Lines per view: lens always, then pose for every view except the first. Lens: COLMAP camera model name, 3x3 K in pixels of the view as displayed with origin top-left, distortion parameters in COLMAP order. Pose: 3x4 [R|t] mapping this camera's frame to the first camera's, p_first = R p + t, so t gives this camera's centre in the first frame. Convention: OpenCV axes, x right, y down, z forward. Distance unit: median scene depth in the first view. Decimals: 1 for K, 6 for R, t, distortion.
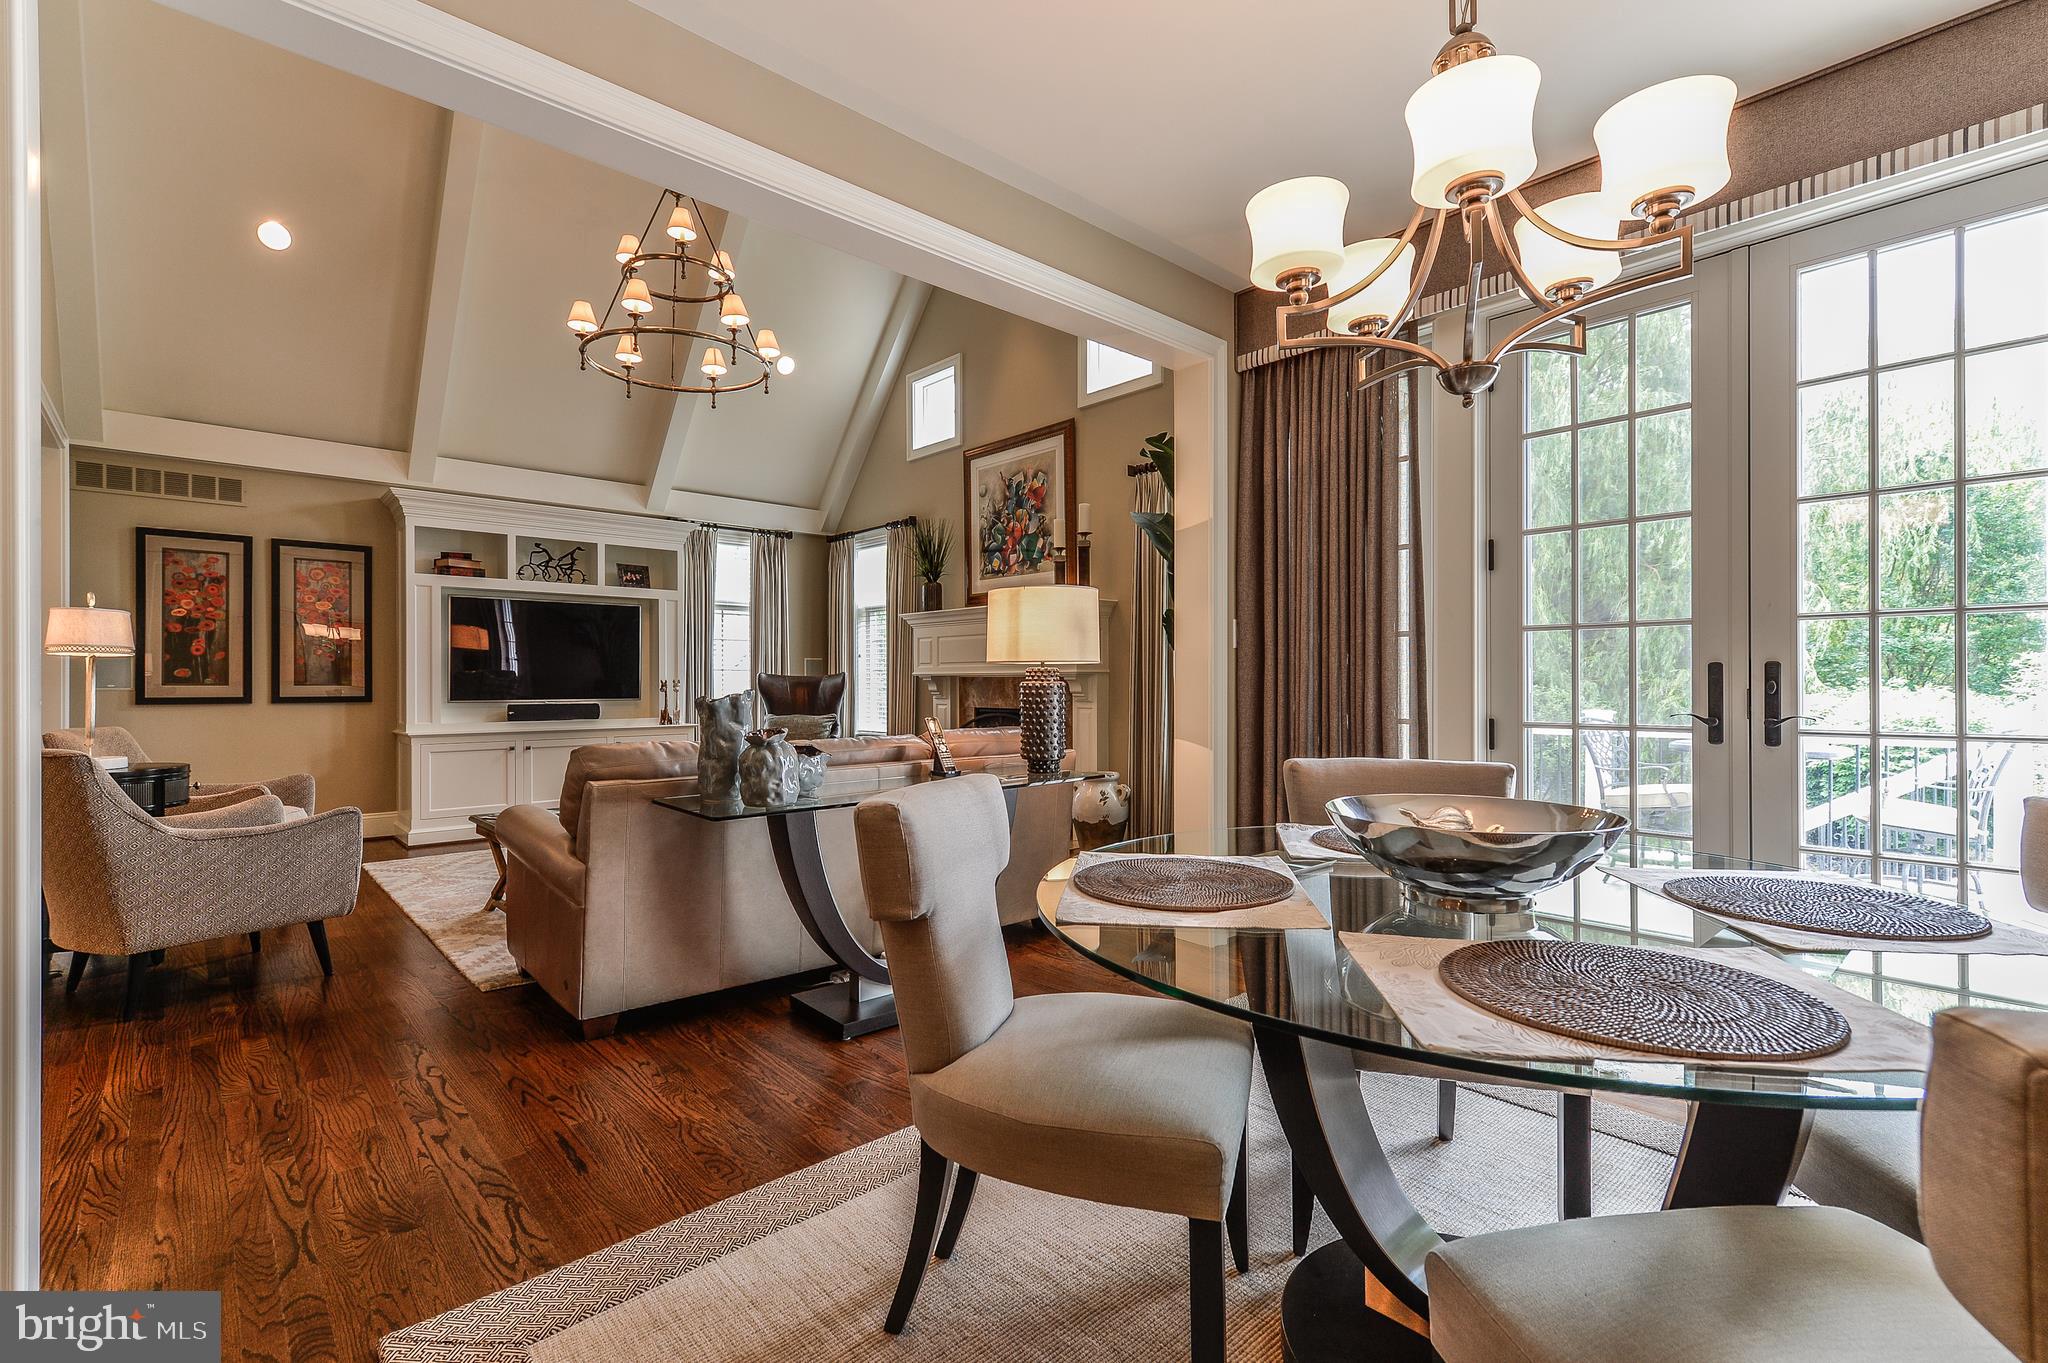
lens RADIAL K [[911.9, 0, 989.0], [0, 911.9, 686.5], [0, 0, 1]] dist [-0.000246, -0.000075]
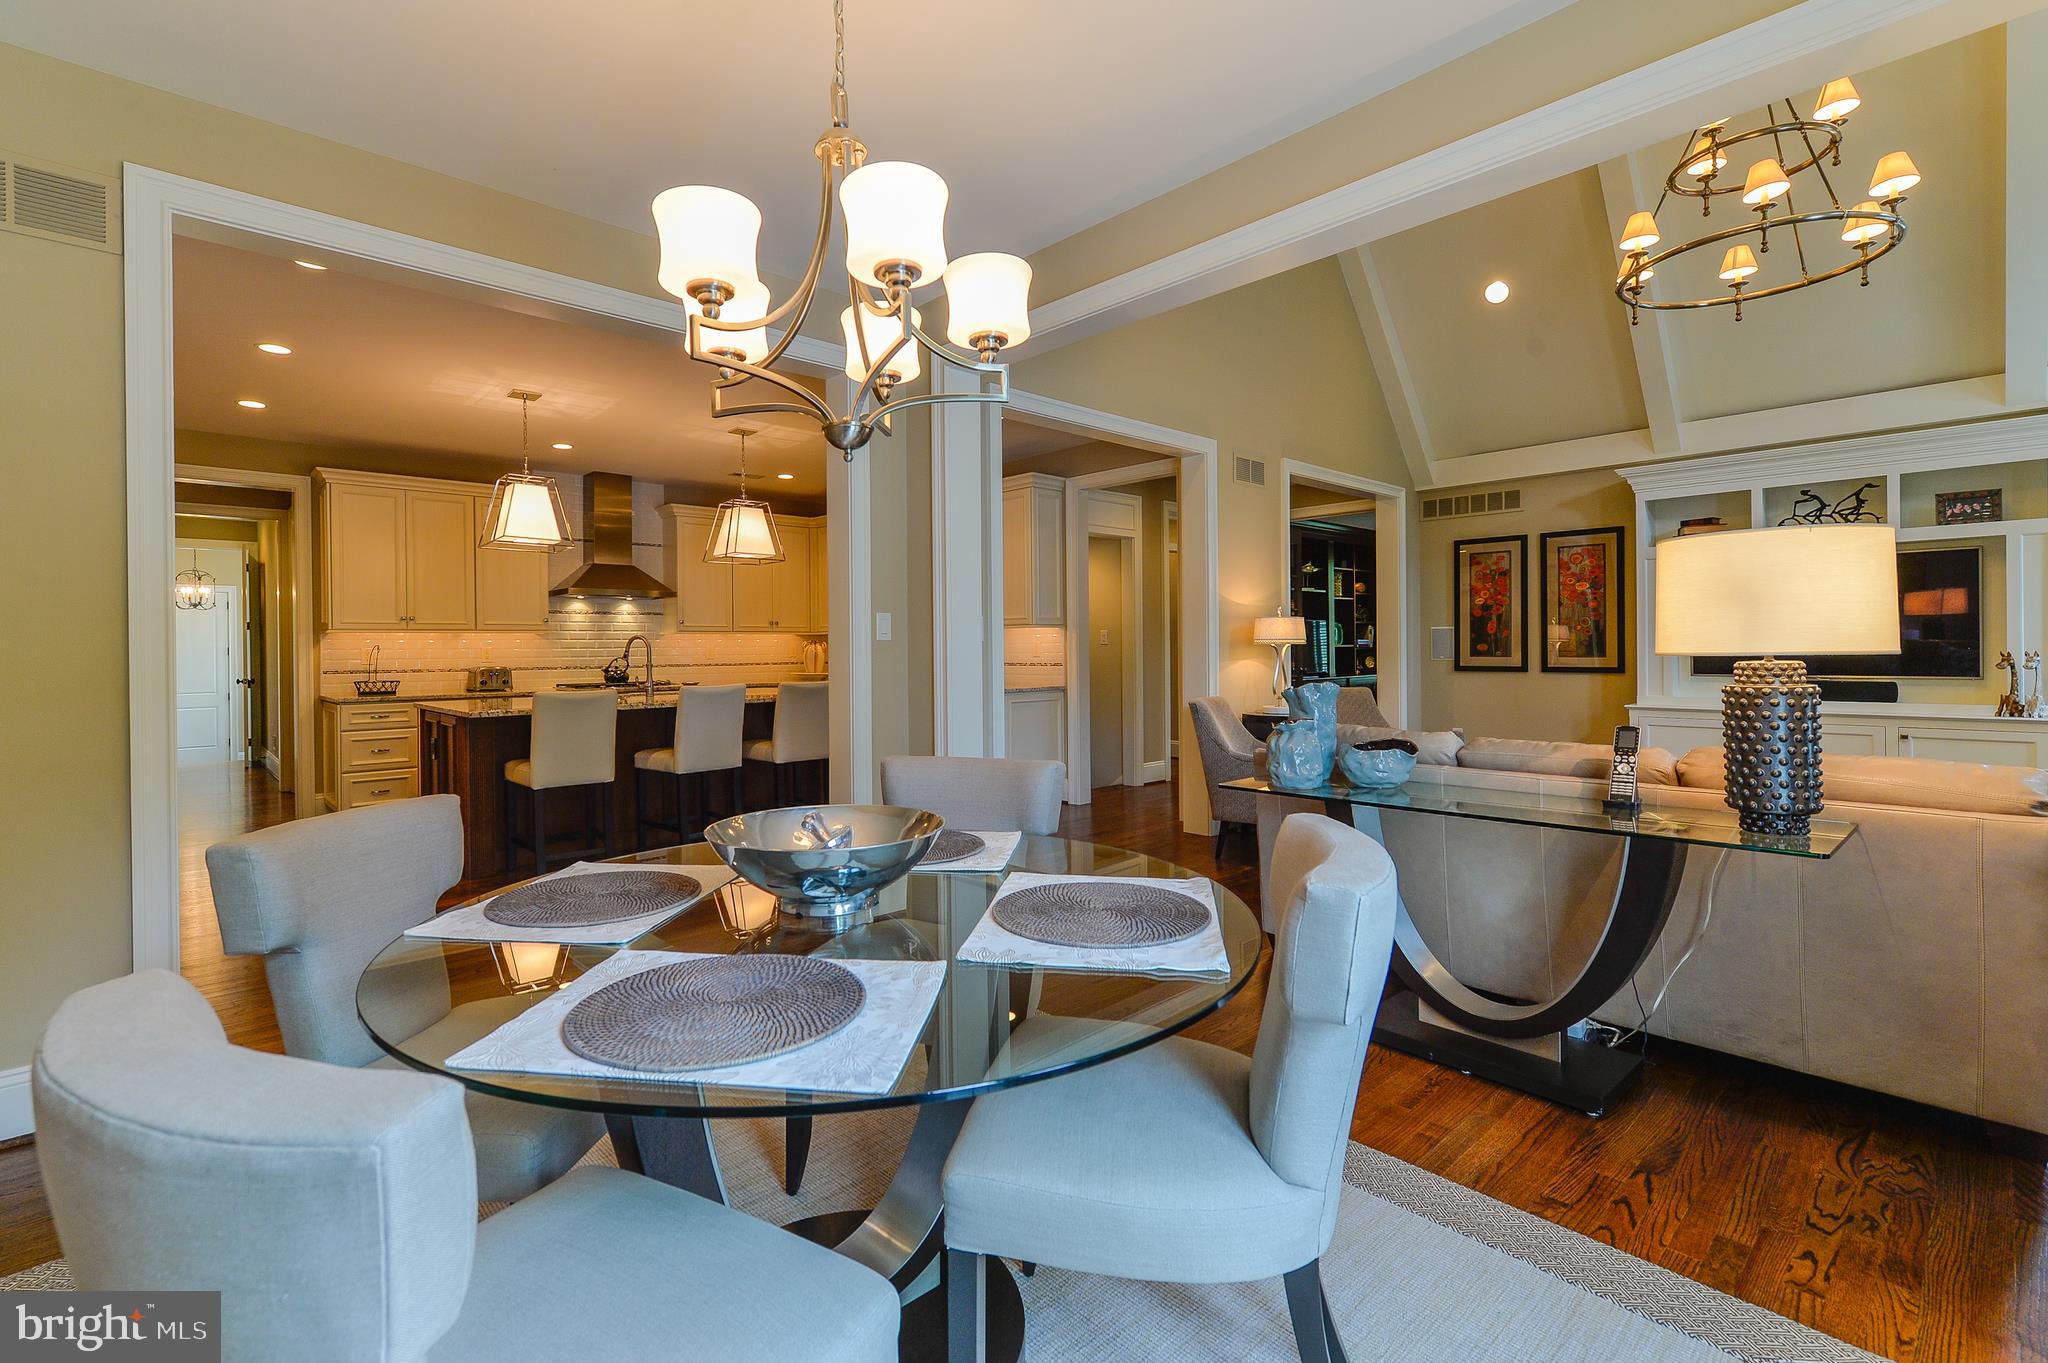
lens RADIAL K [[907.0, 0, 1016.0], [0, 907.0, 650.1], [0, 0, 1]] dist [-0.000654, 0.000176]
pose [[0.033288, 0.001642, -0.999444, 0.363564], [0.005092, 0.999985, 0.001813, -0.015746], [0.999433, -0.005150, 0.033280, 0.271297]]
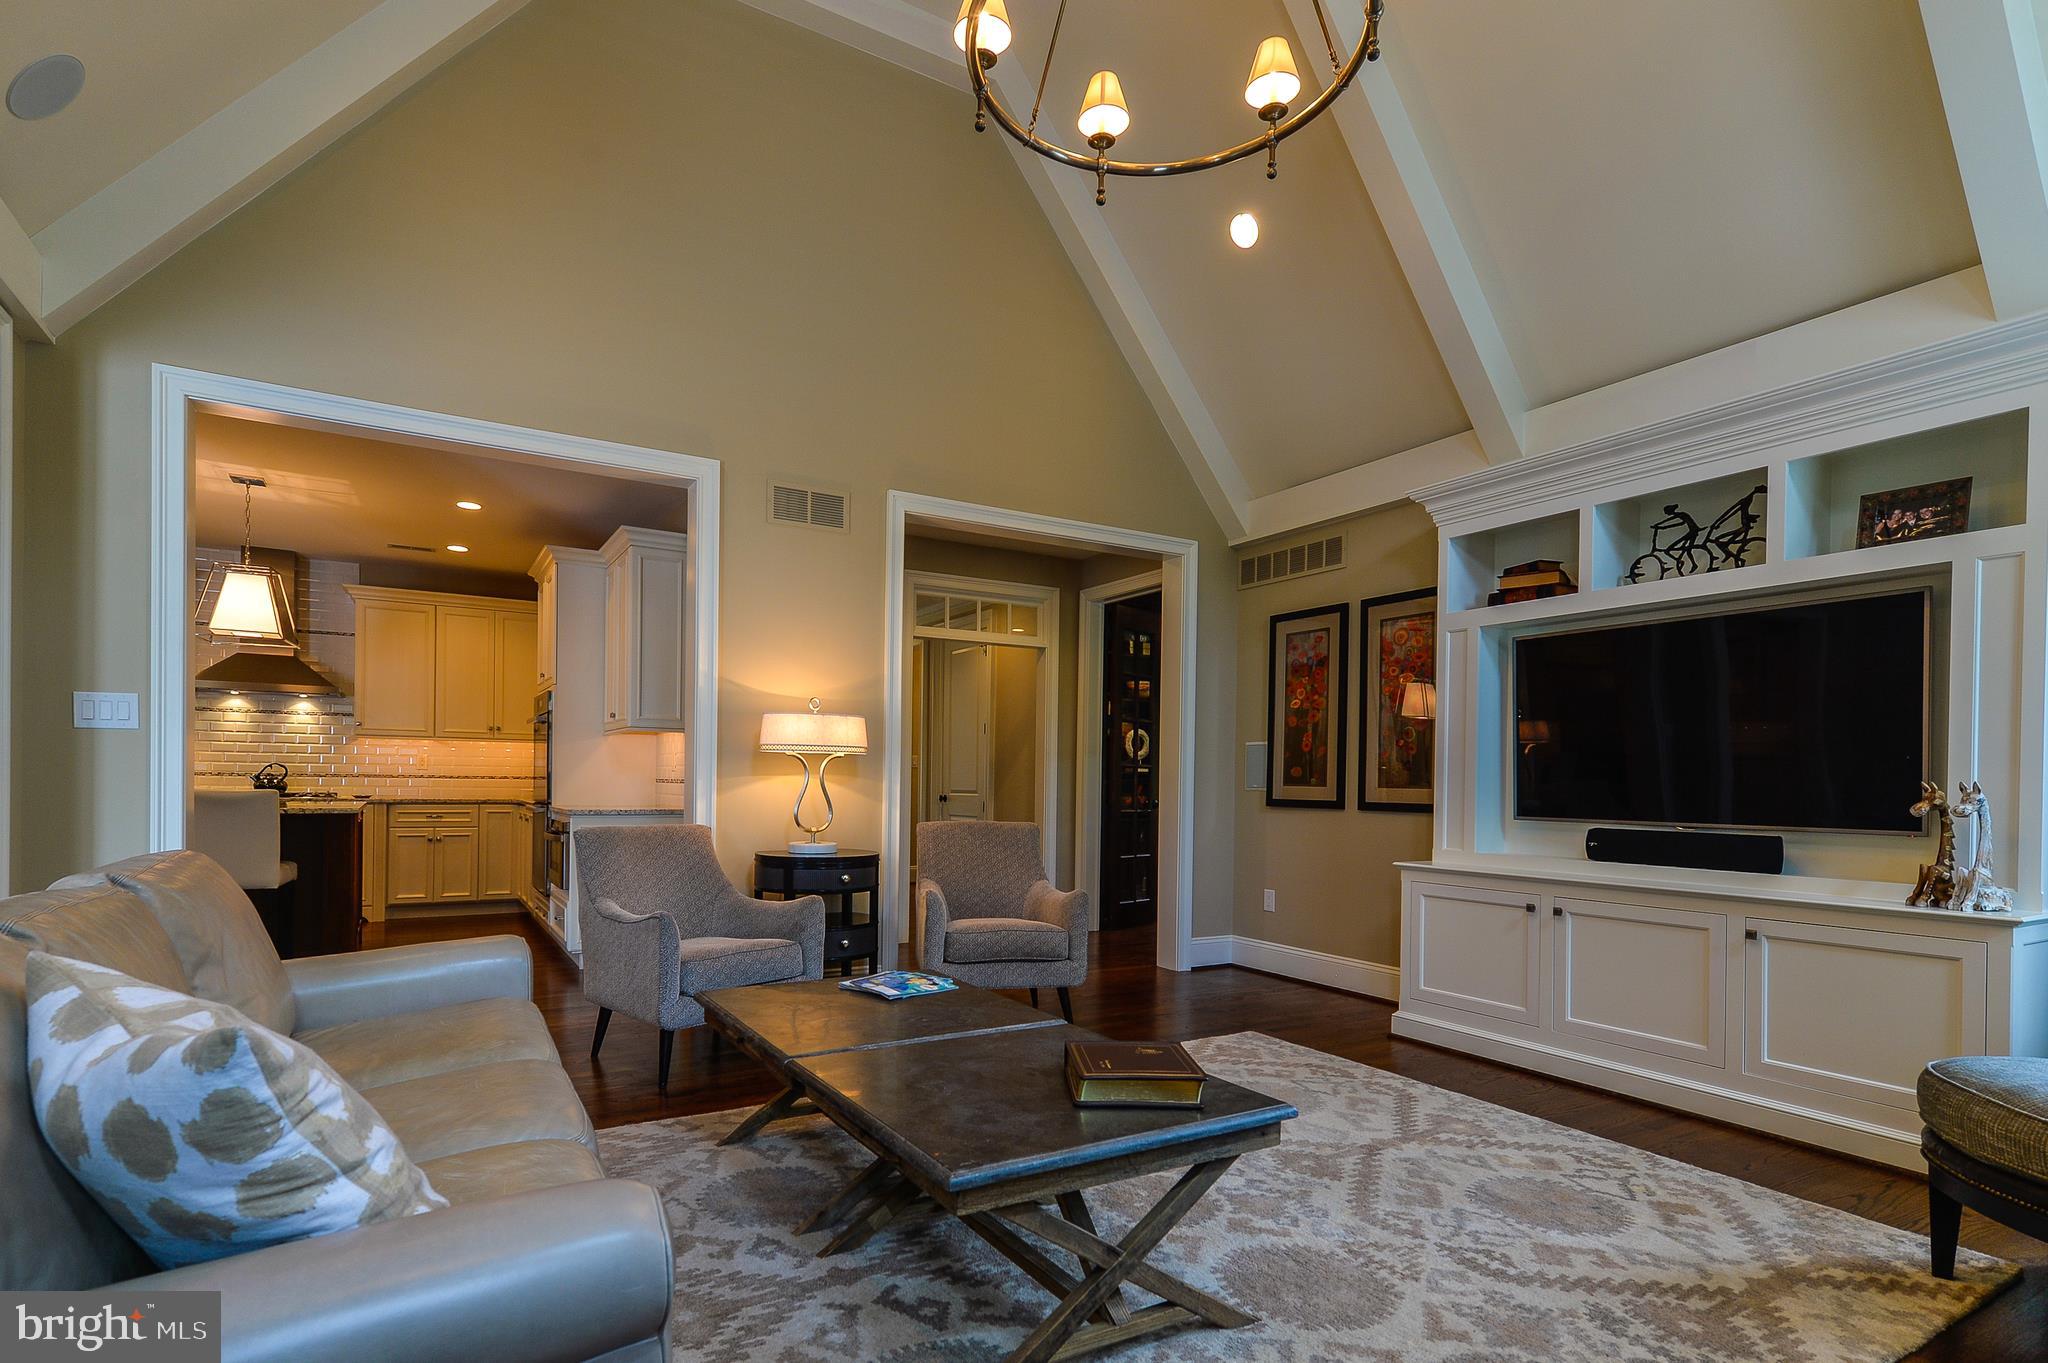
lens RADIAL K [[1016.5, 0, 1026.1], [0, 1016.5, 787.3], [0, 0, 1]] dist [-0.000070, -0.000731]
pose [[-0.176524, 0.002806, -0.984292, 0.124228], [-0.018267, 0.999814, 0.006126, -0.001336], [0.984127, 0.019061, -0.176440, 0.855223]]
